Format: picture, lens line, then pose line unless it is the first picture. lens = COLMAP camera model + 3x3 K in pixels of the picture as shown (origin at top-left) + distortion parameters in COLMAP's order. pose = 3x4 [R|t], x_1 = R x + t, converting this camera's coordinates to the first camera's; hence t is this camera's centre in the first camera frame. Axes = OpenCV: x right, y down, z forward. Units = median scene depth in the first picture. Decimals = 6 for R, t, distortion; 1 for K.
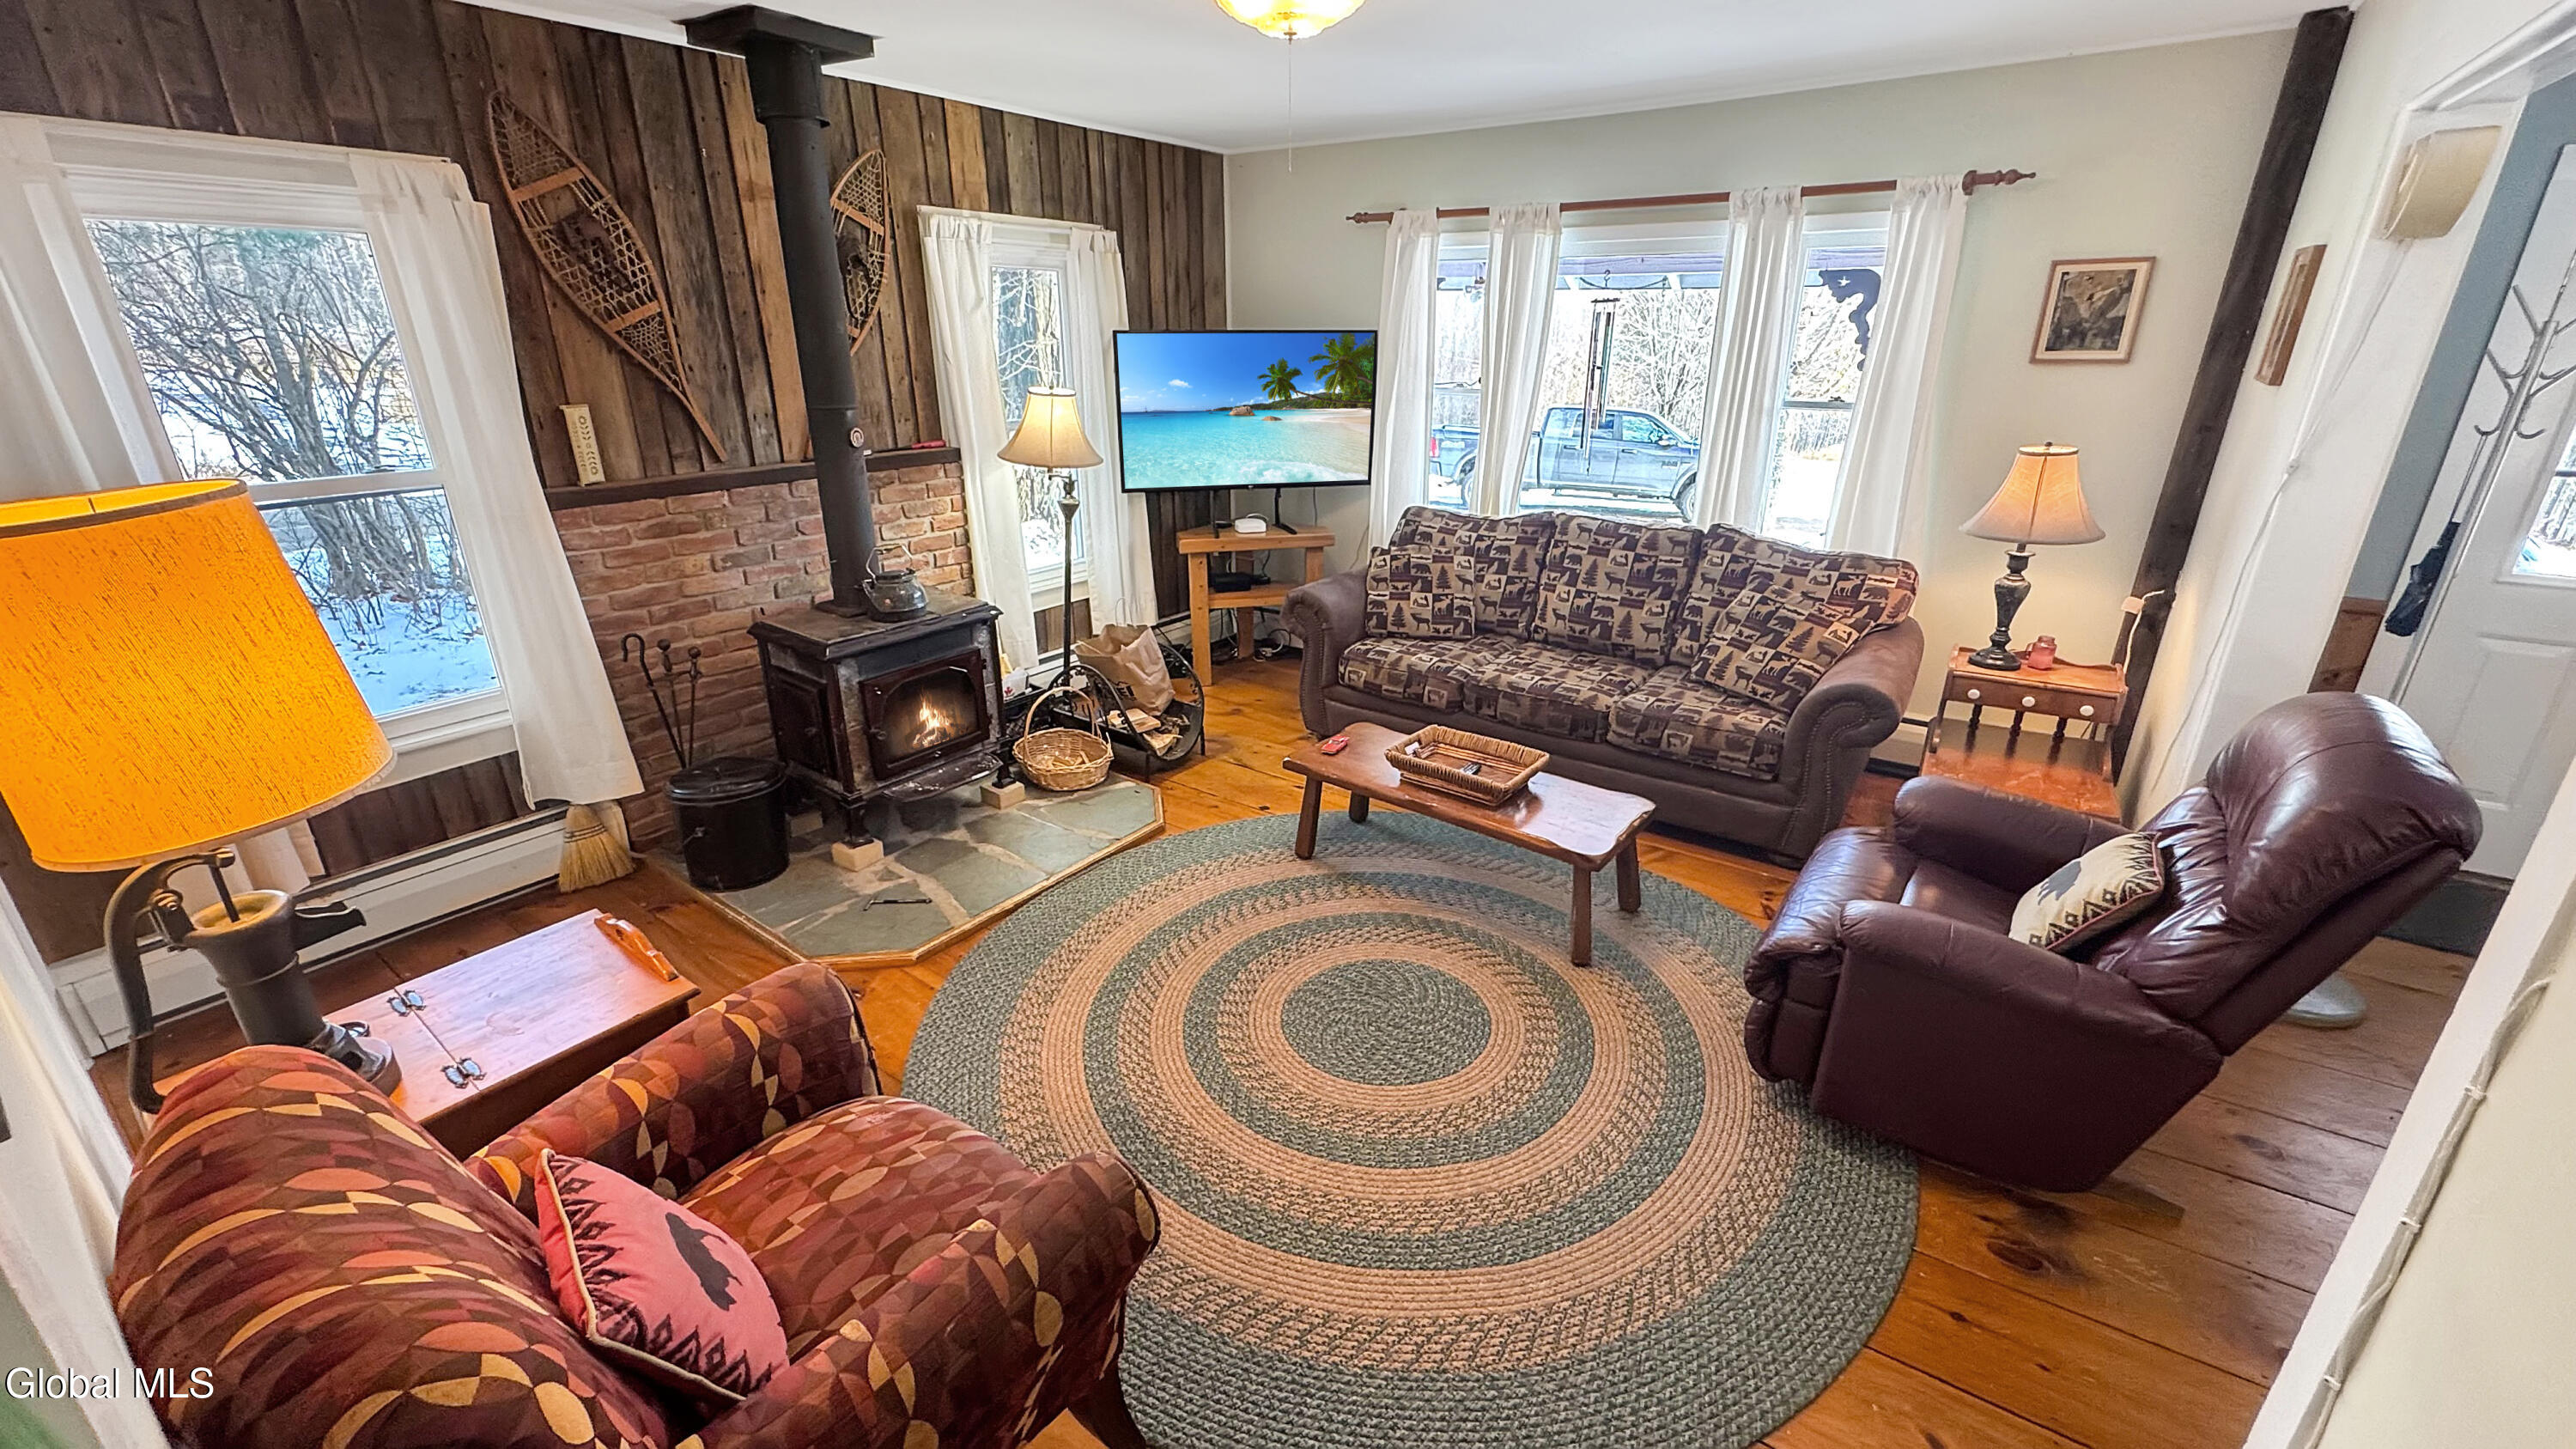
lens RADIAL K [[1027.0, 0, 1285.1], [0, 1027.0, 728.6], [0, 0, 1]] dist [-0.001006, -0.000519]
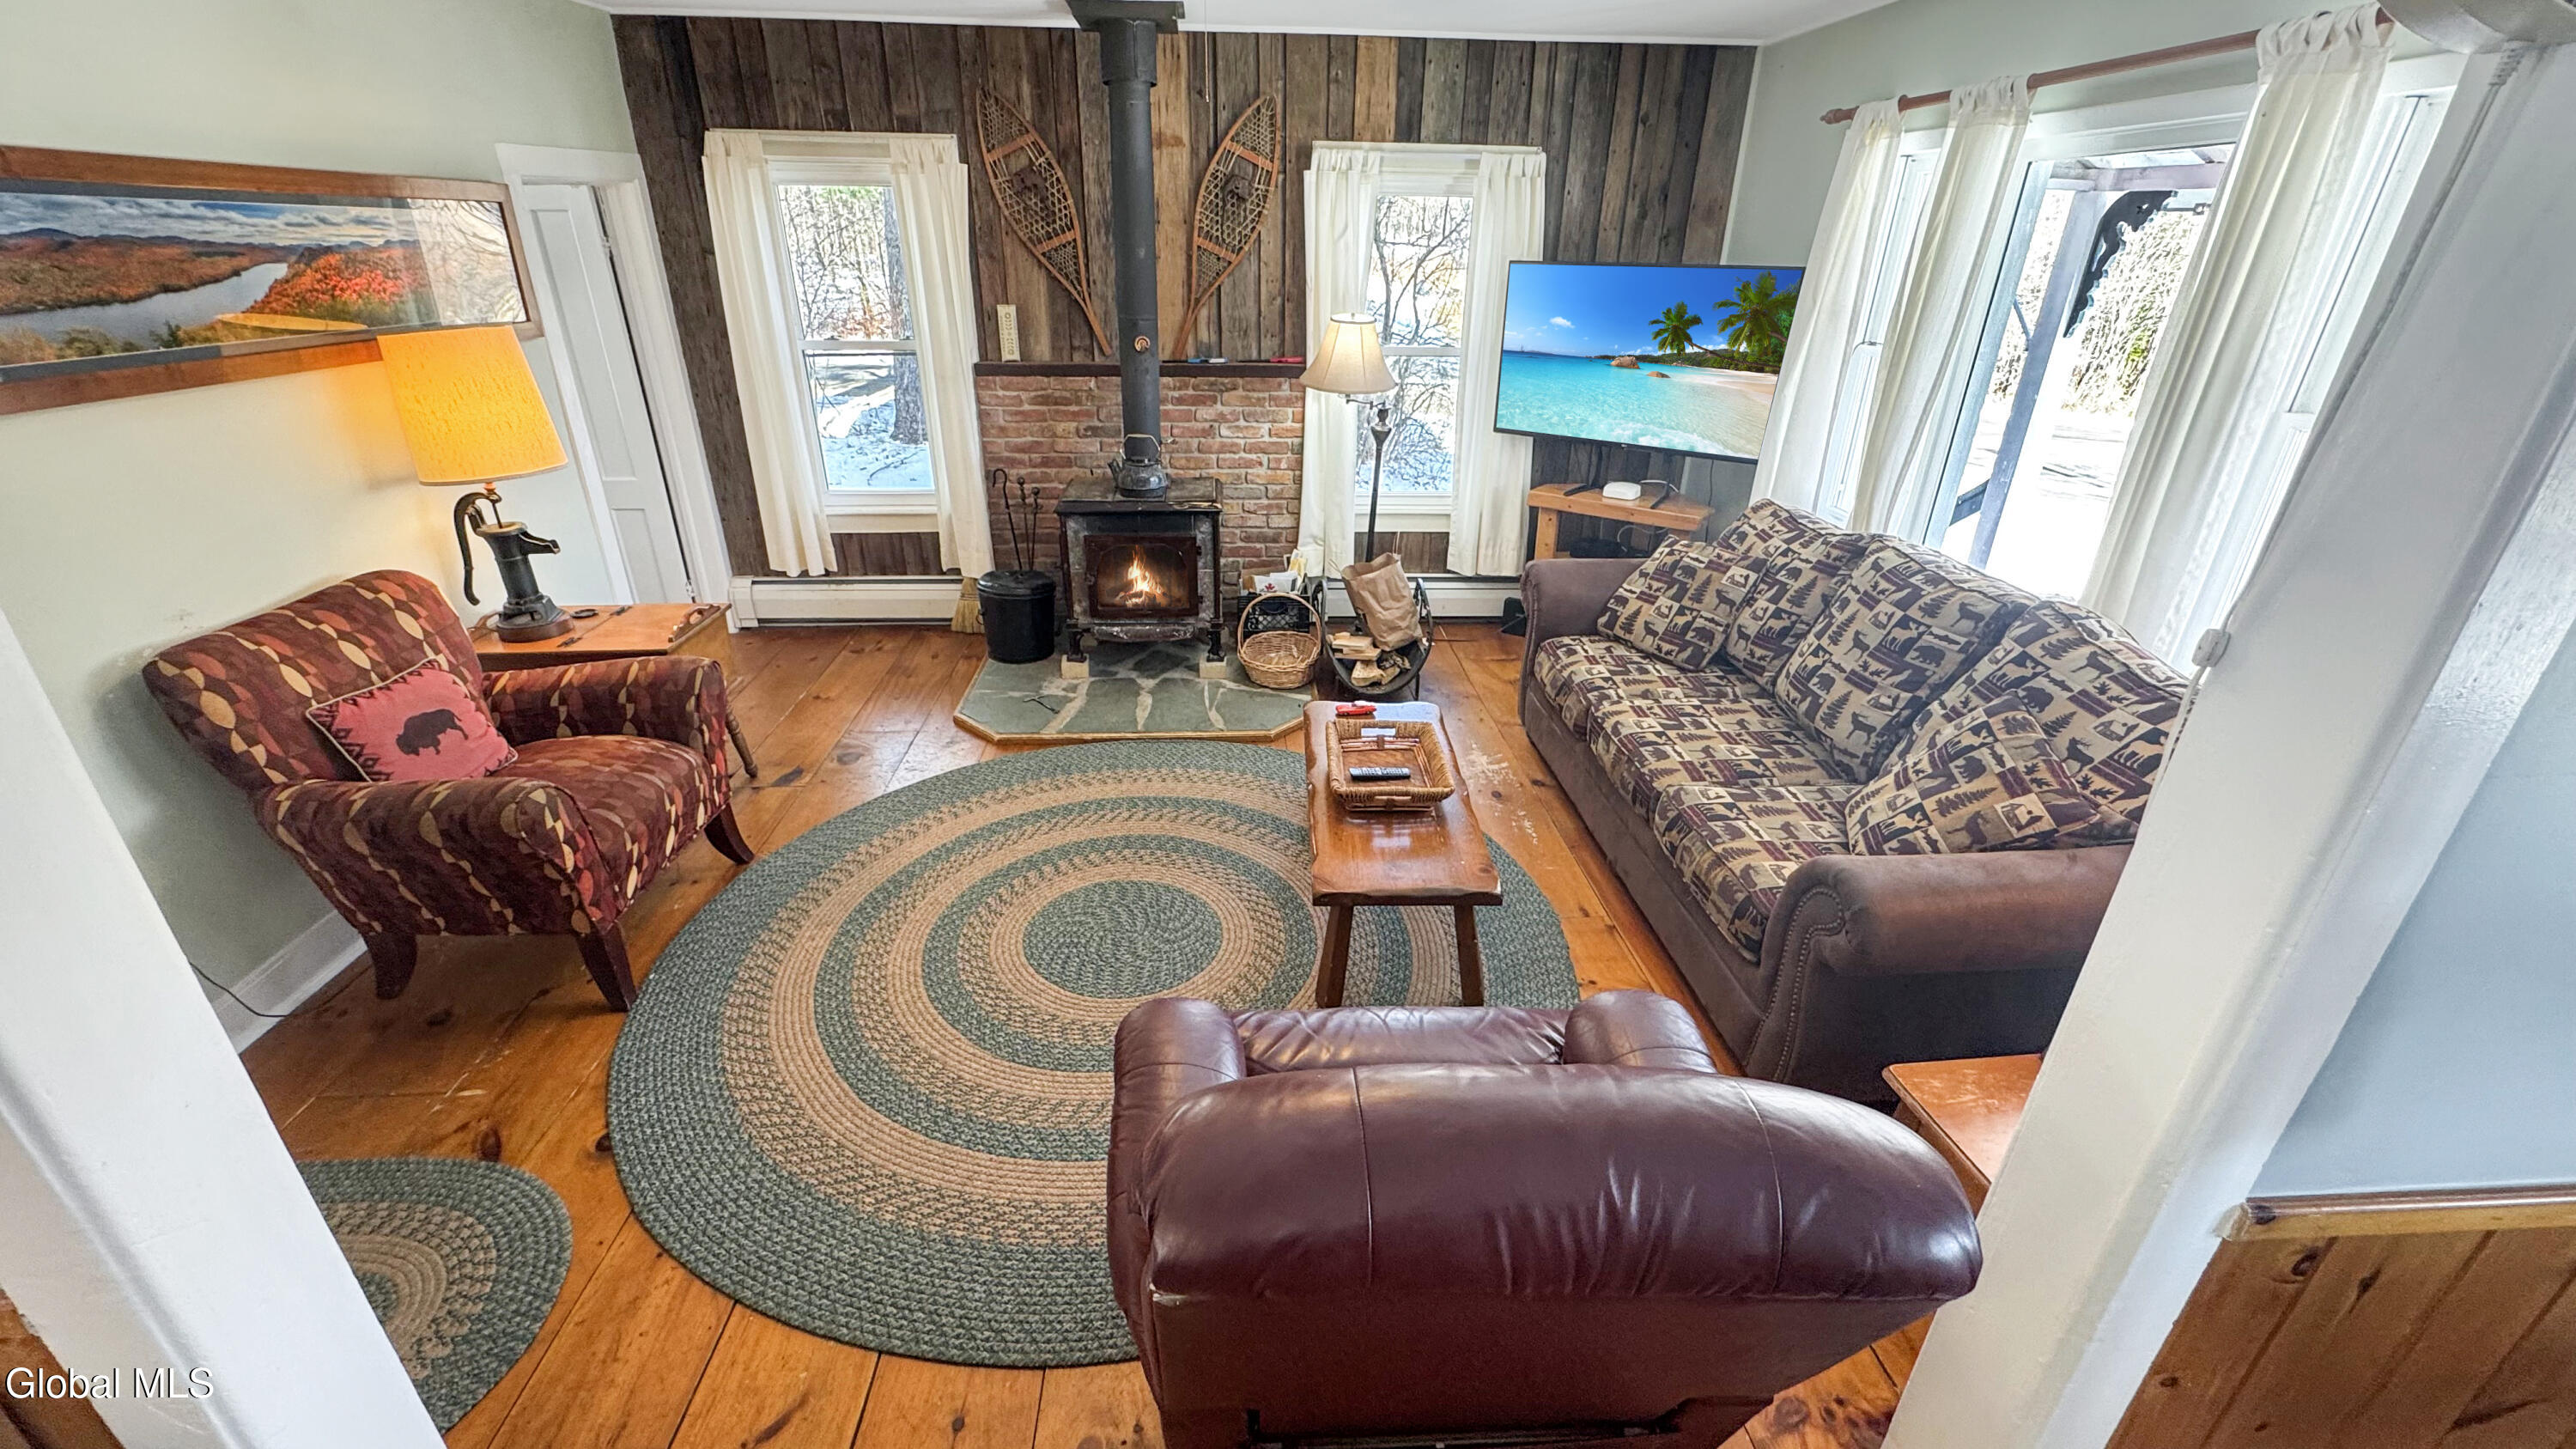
lens RADIAL K [[1032.6, 0, 1288.0], [0, 1032.6, 724.5], [0, 0, 1]] dist [-0.000043, 0.000033]
pose [[0.635948, 0.333929, -0.695746, 0.610555], [-0.293774, 0.938413, 0.181874, -0.113137], [0.713630, 0.088730, 0.694881, 0.261026]]
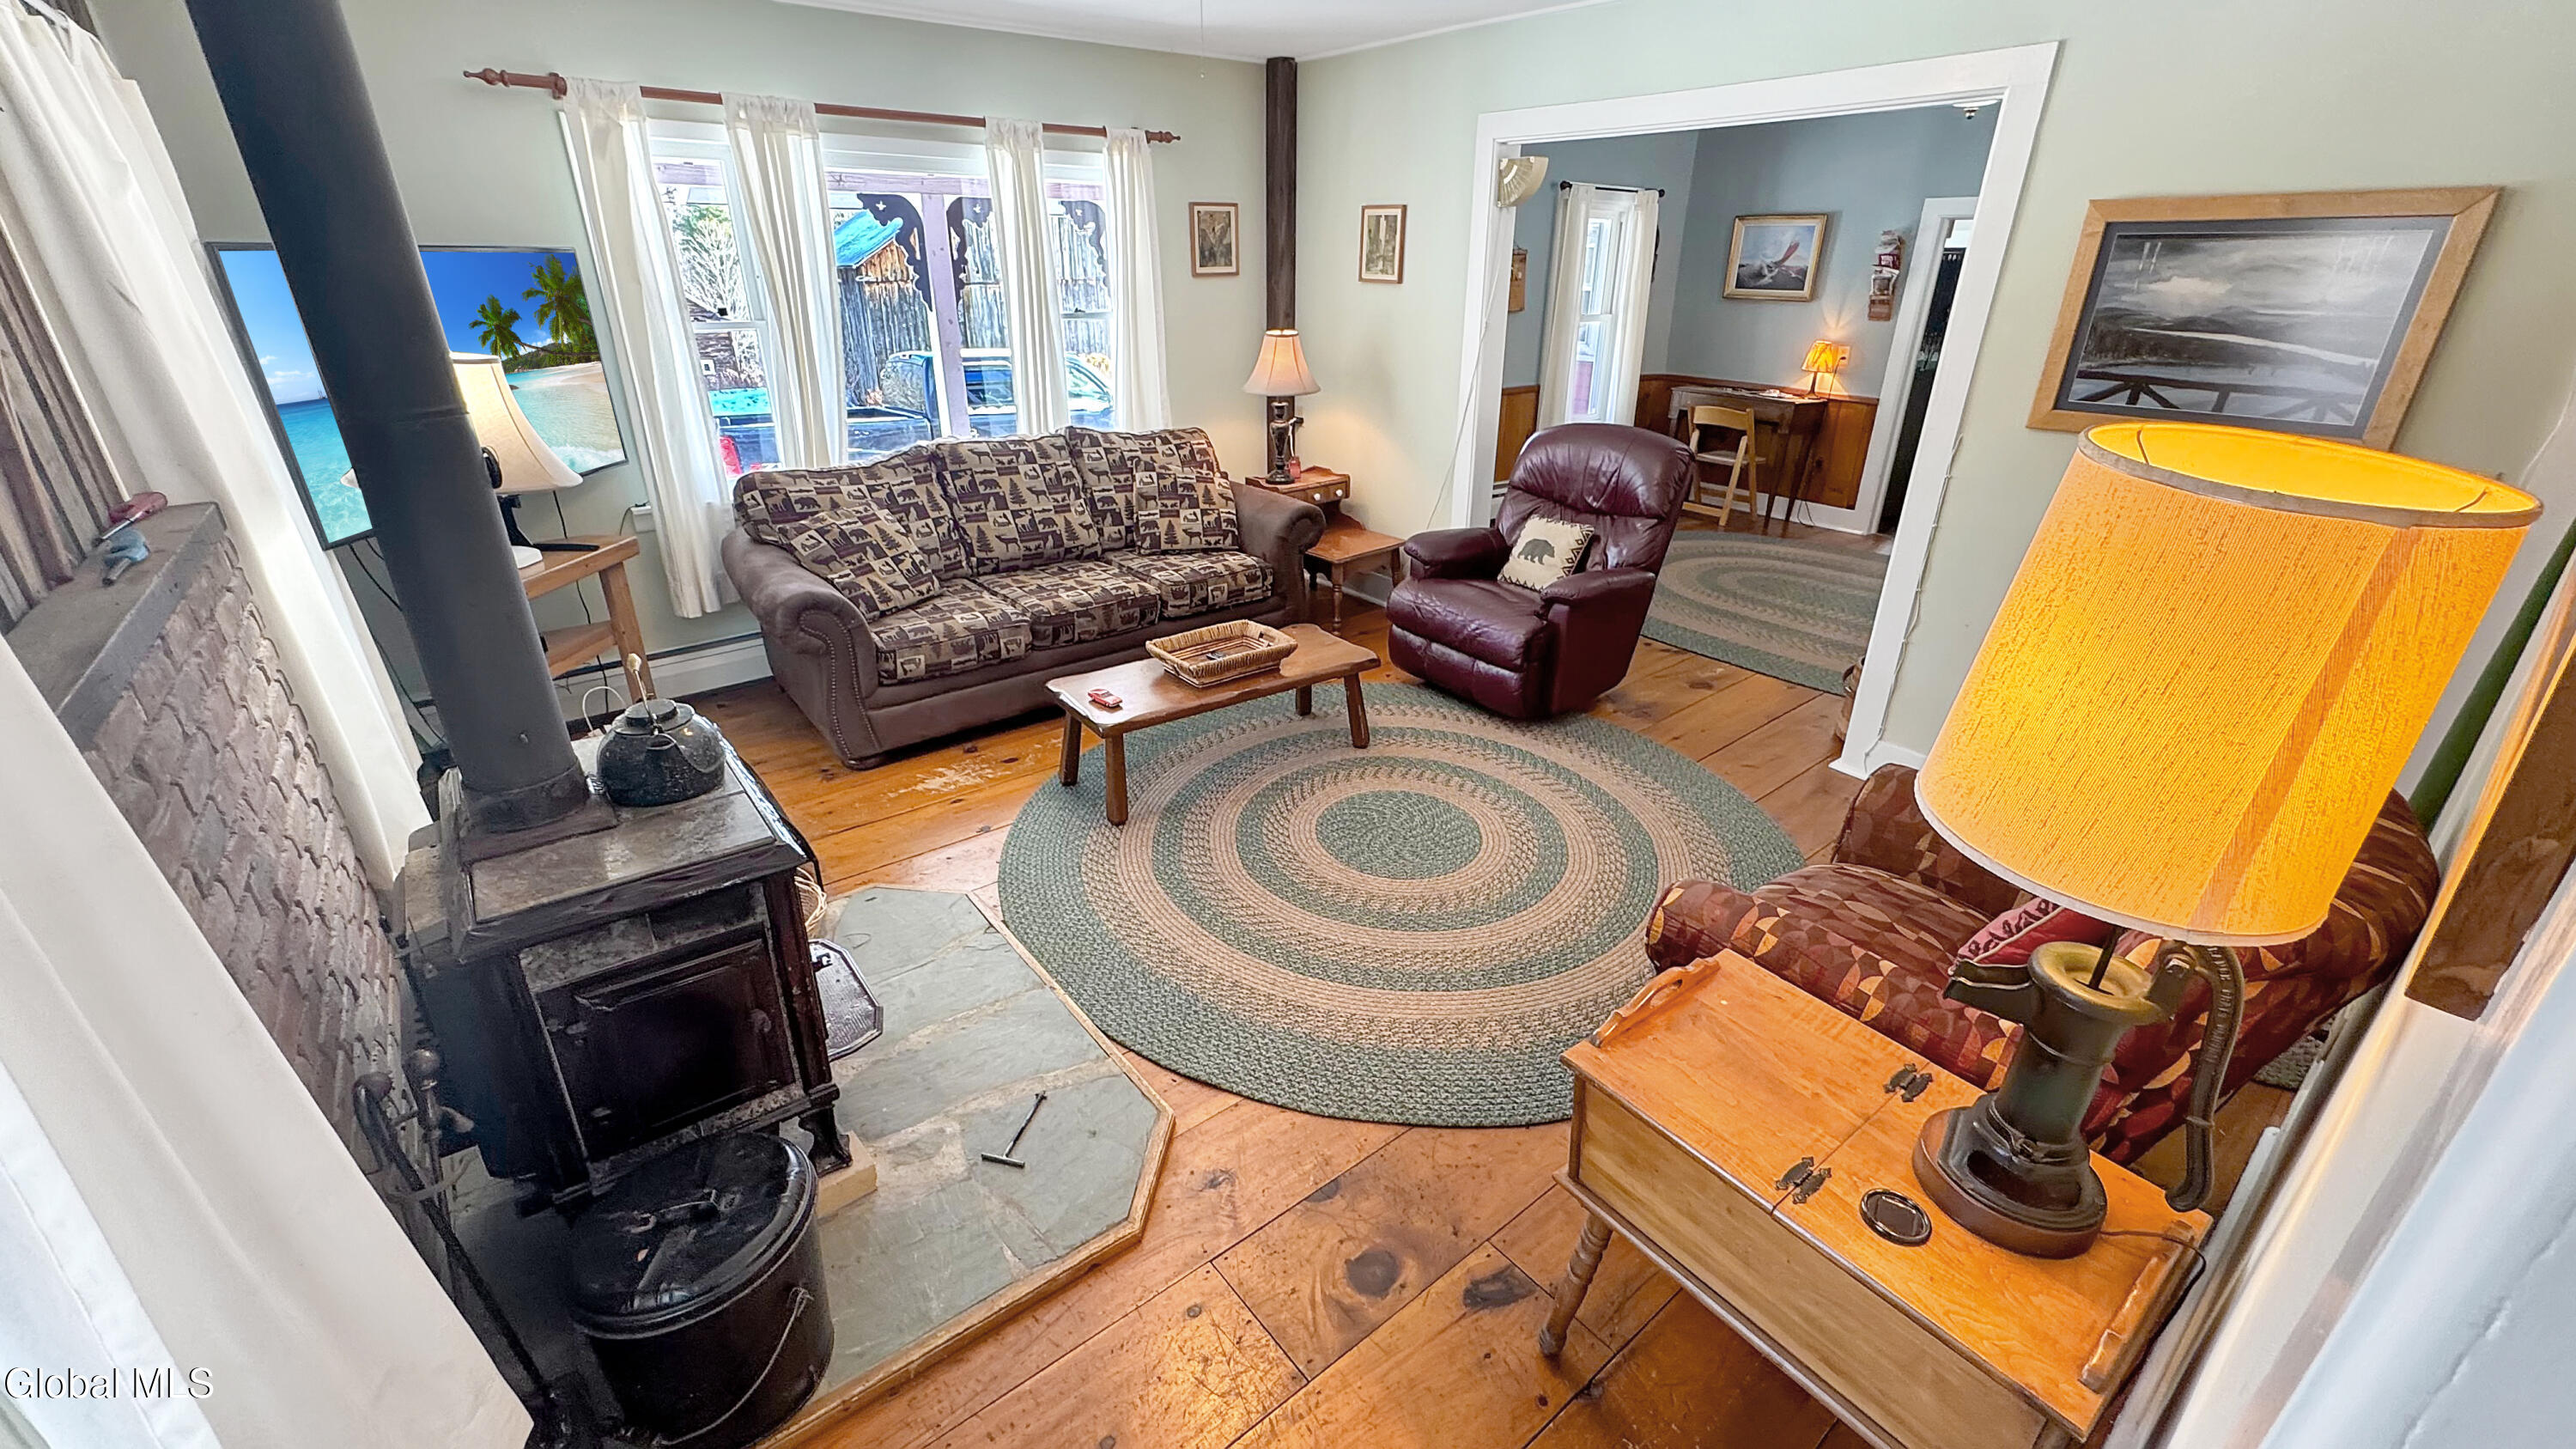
lens RADIAL K [[1027.0, 0, 1285.1], [0, 1027.0, 728.6], [0, 0, 1]] dist [-0.001006, -0.000519]
pose [[0.272548, -0.400356, 0.874890, -0.669480], [0.345795, 0.889317, 0.299234, -0.165962], [-0.897855, 0.220977, 0.380823, 0.444725]]
